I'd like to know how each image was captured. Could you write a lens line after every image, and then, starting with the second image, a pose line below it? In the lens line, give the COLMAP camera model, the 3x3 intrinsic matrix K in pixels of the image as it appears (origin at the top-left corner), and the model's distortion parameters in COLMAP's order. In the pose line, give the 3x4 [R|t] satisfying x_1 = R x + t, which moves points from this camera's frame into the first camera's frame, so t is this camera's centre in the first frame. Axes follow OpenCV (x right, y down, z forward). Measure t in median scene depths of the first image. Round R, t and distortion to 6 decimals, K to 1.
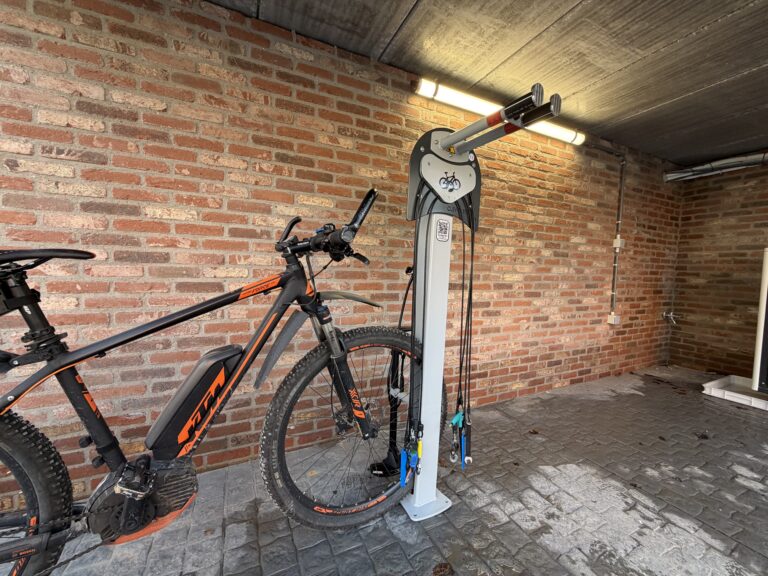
lens RADIAL K [[304.4, 0, 384.6], [0, 304.4, 289.2], [0, 0, 1]] dist [0.000008, -0.000157]
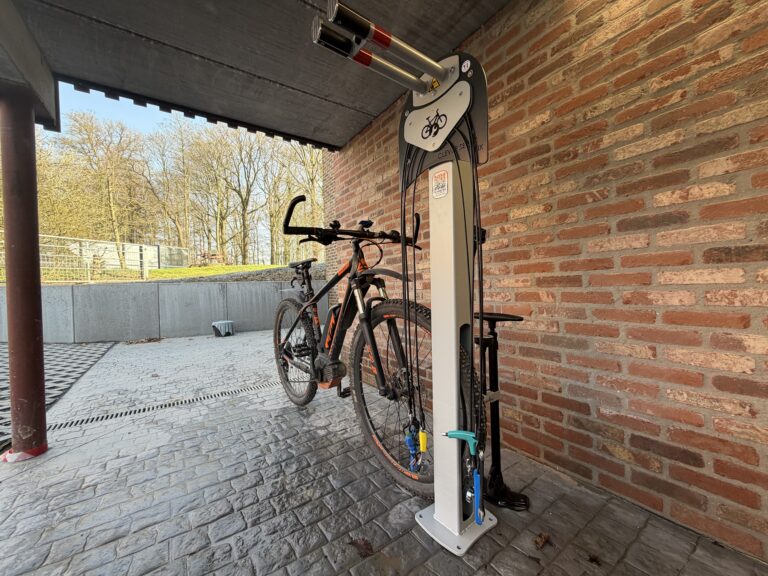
lens RADIAL K [[304.4, 0, 384.5], [0, 304.4, 288.5], [0, 0, 1]] dist [0.000008, -0.000157]
pose [[0.154539, -0.022990, -0.987719, 0.947183], [-0.027184, 0.999252, -0.027512, 0.107556], [0.987613, 0.031102, 0.153799, 0.723339]]
